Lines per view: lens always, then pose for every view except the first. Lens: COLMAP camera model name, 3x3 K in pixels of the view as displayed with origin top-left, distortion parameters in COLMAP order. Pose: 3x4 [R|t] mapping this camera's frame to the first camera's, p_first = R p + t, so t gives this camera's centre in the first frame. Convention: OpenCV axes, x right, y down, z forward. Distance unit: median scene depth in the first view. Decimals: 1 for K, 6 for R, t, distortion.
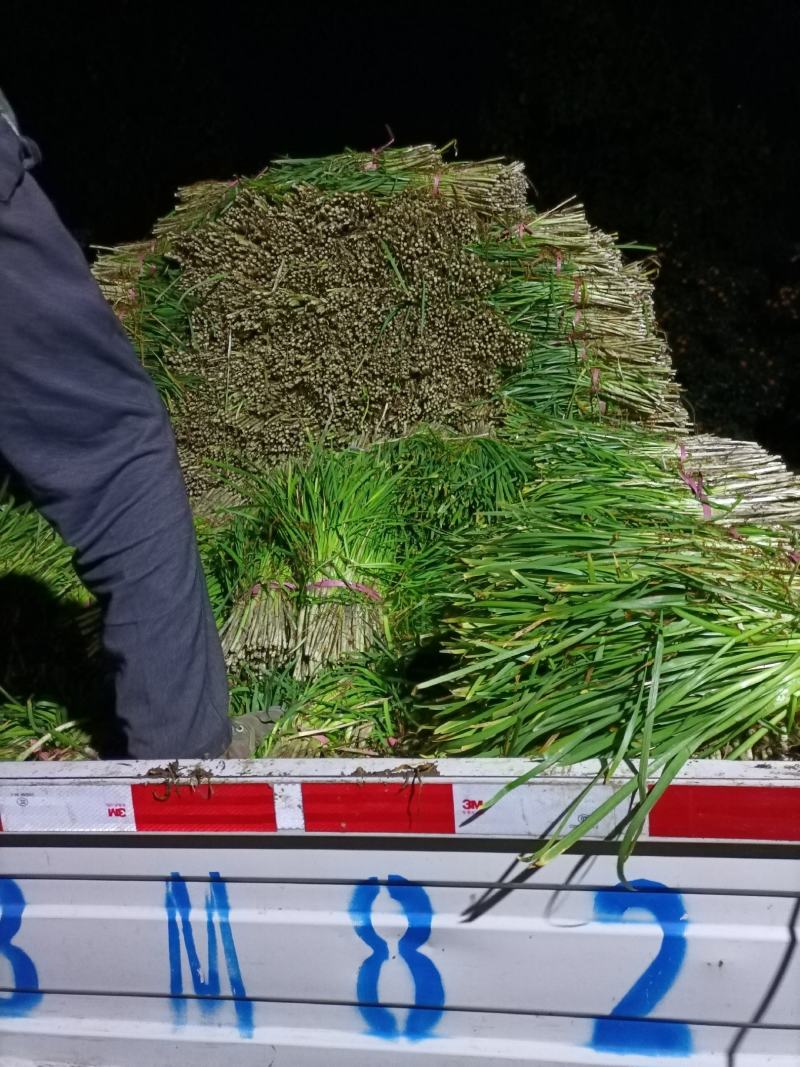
lens RADIAL K [[771.5, 0, 398.6], [0, 771.5, 534.3], [0, 0, 1]] dist [0.030556, -0.008366]
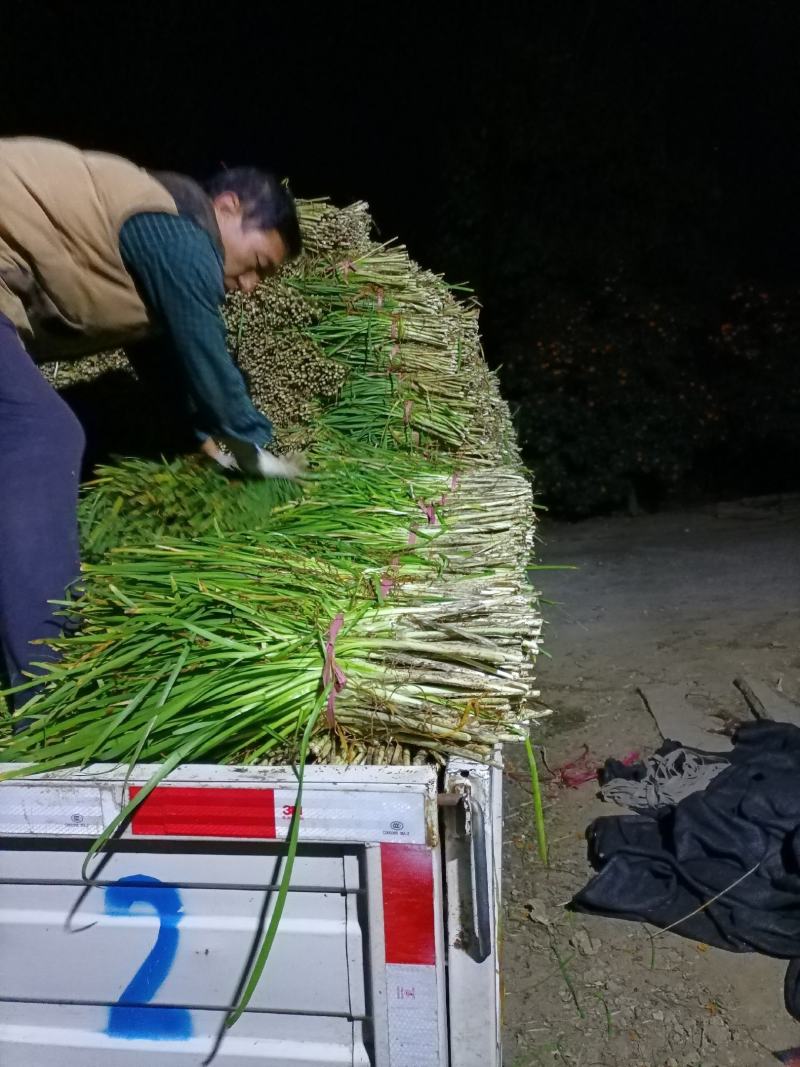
lens RADIAL K [[771.5, 0, 401.8], [0, 771.5, 533.2], [0, 0, 1]] dist [0.030556, -0.008366]
pose [[0.999127, 0.027879, 0.031105, 0.220002], [-0.027033, 0.999262, -0.027289, -0.005979], [-0.031843, 0.026424, 0.999144, -0.041335]]
